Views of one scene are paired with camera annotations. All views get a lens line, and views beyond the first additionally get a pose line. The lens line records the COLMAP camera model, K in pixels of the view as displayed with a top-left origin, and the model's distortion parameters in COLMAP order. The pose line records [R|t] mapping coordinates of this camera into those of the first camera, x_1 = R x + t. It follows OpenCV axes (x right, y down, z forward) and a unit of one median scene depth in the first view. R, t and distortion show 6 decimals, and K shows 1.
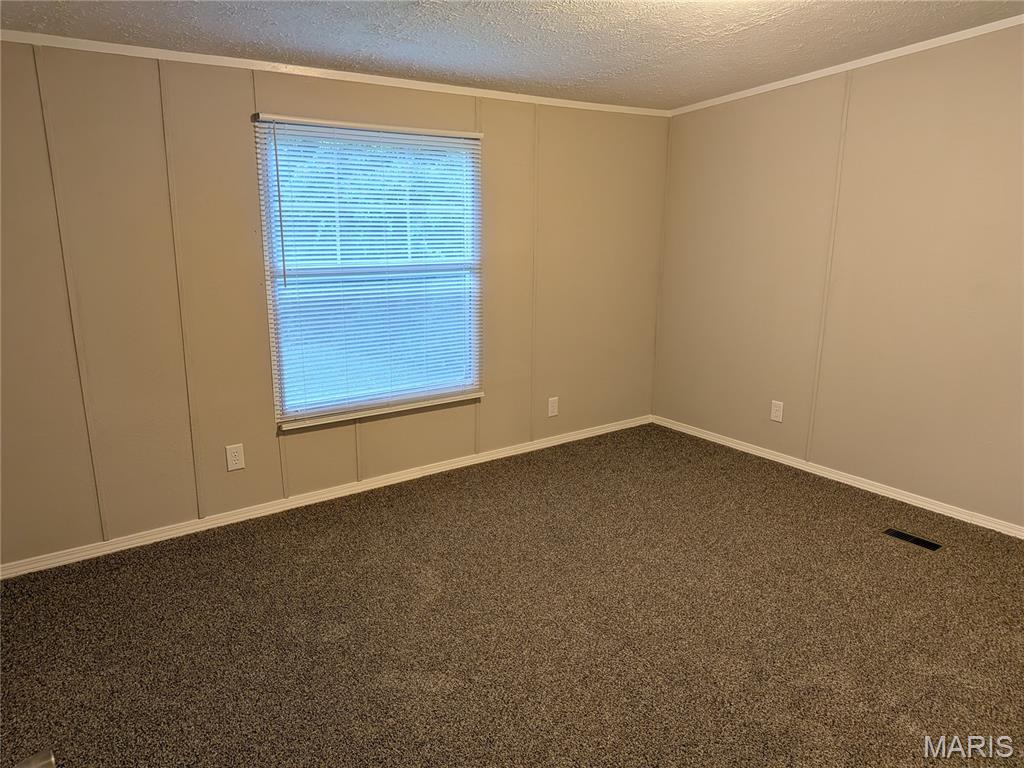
lens RADIAL K [[736.3, 0, 517.6], [0, 736.3, 384.9], [0, 0, 1]] dist [0.049065, -0.073719]
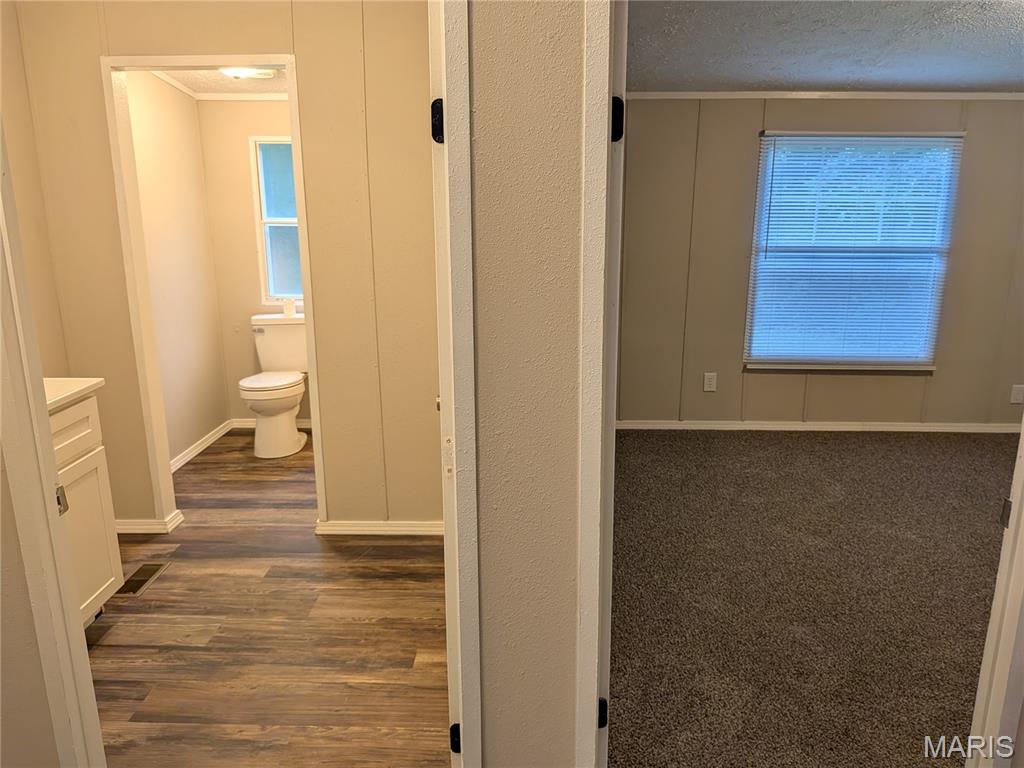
lens RADIAL K [[736.3, 0, 507.9], [0, 736.3, 382.6], [0, 0, 1]] dist [0.049065, -0.073719]
pose [[0.772295, 0.143205, -0.618913, 0.174529], [-0.140680, 0.988625, 0.053205, 0.076244], [0.619492, 0.045978, 0.783655, -0.300849]]
